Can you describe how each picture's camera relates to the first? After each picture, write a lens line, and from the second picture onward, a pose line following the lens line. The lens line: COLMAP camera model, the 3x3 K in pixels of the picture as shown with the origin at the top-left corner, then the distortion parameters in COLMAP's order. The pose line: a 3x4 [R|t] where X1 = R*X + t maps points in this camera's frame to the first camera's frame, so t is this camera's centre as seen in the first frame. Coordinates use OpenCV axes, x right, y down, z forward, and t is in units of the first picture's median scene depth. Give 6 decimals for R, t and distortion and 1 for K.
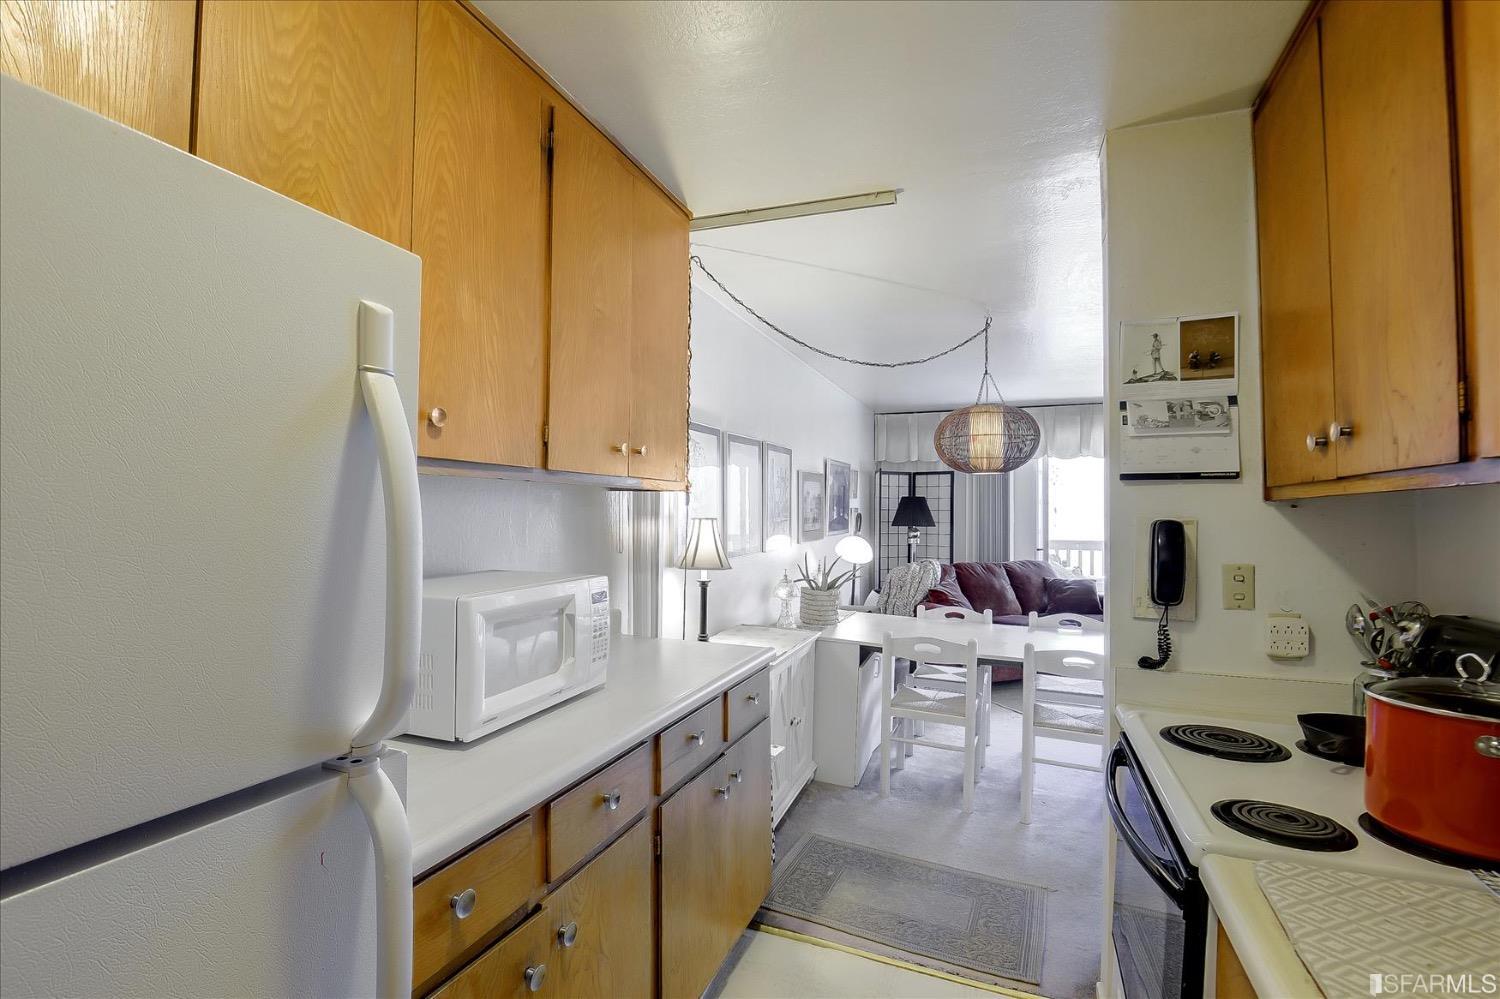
lens RADIAL K [[683.3, 0, 745.0], [0, 683.3, 513.0], [0, 0, 1]] dist [0.019102, -0.021977]
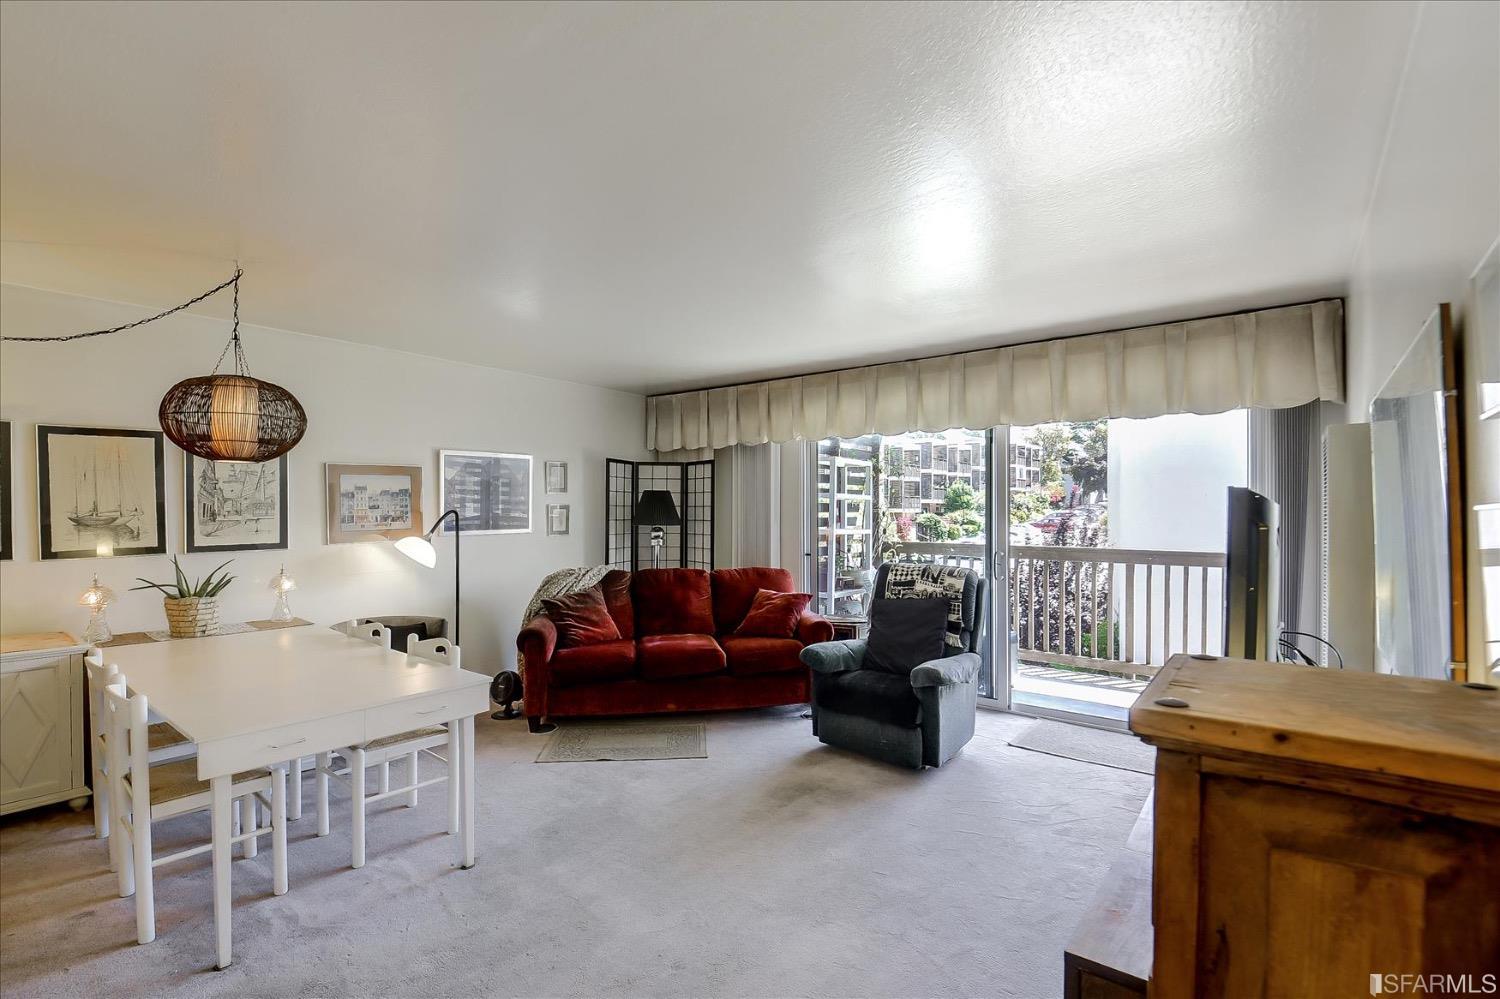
lens RADIAL K [[711.9, 0, 738.4], [0, 711.9, 511.3], [0, 0, 1]] dist [0.020826, -0.023952]
pose [[0.938414, -0.002522, -0.345504, 1.738134], [0.000121, 0.999976, -0.006971, 0.022165], [0.345513, 0.006500, 0.938392, 0.537659]]
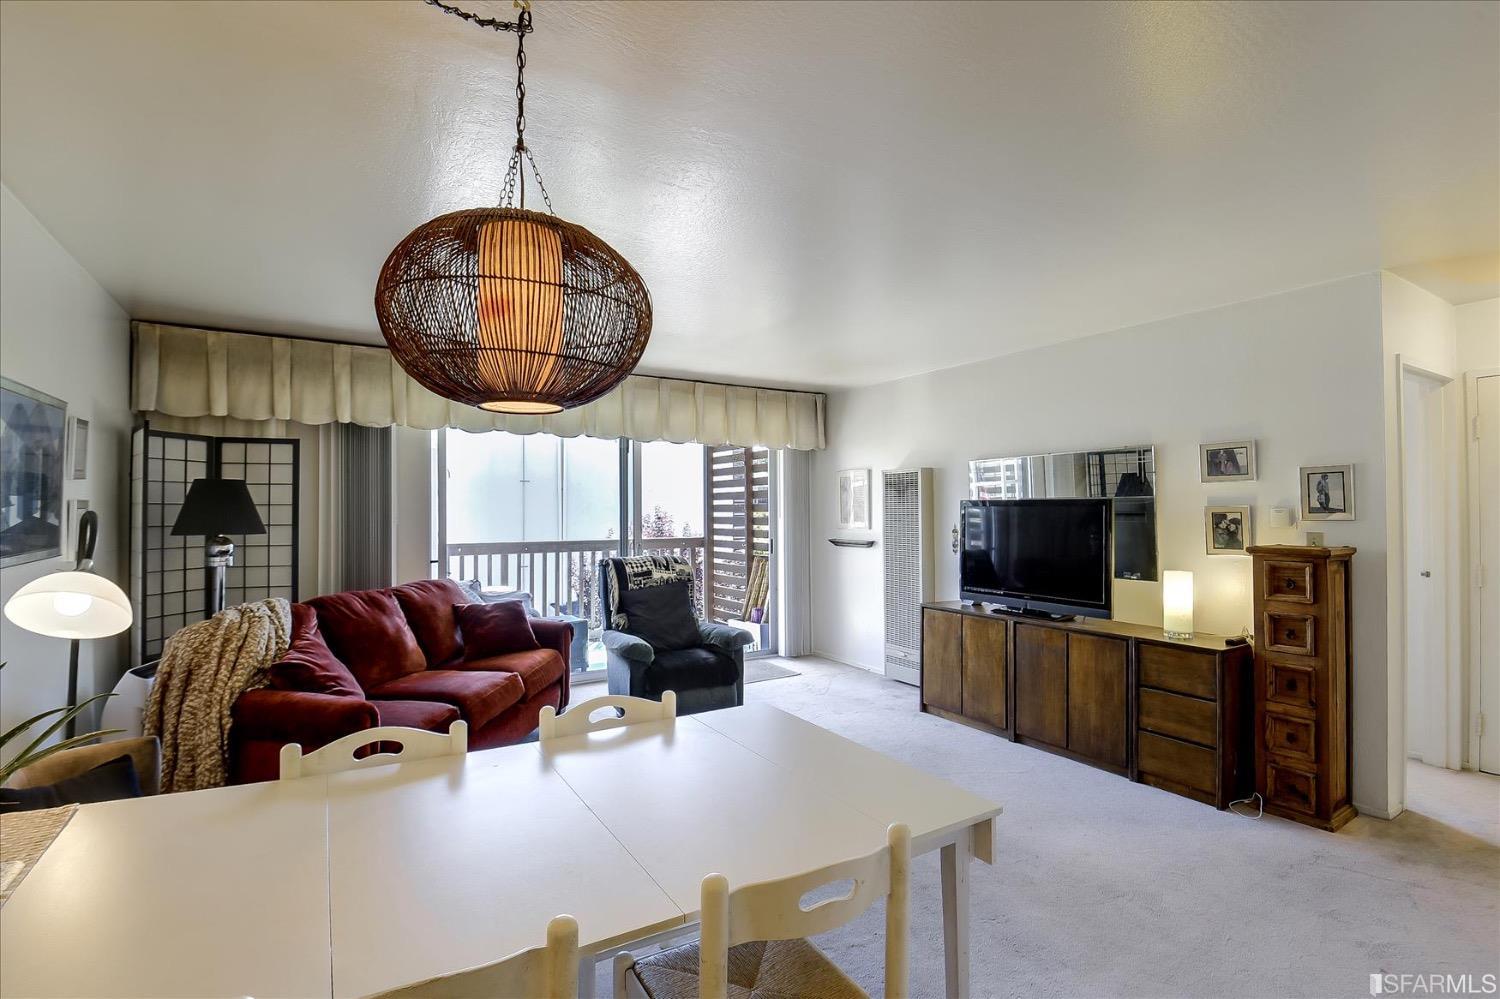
lens RADIAL K [[712.6, 0, 750.0], [0, 712.6, 499.5], [0, 0, 1]] dist [0.003943, -0.023095]
pose [[0.612067, 0.004211, 0.790794, 0.153961], [0.007801, 0.999905, -0.011363, 0.003743], [-0.790767, 0.013124, 0.611977, 0.851664]]
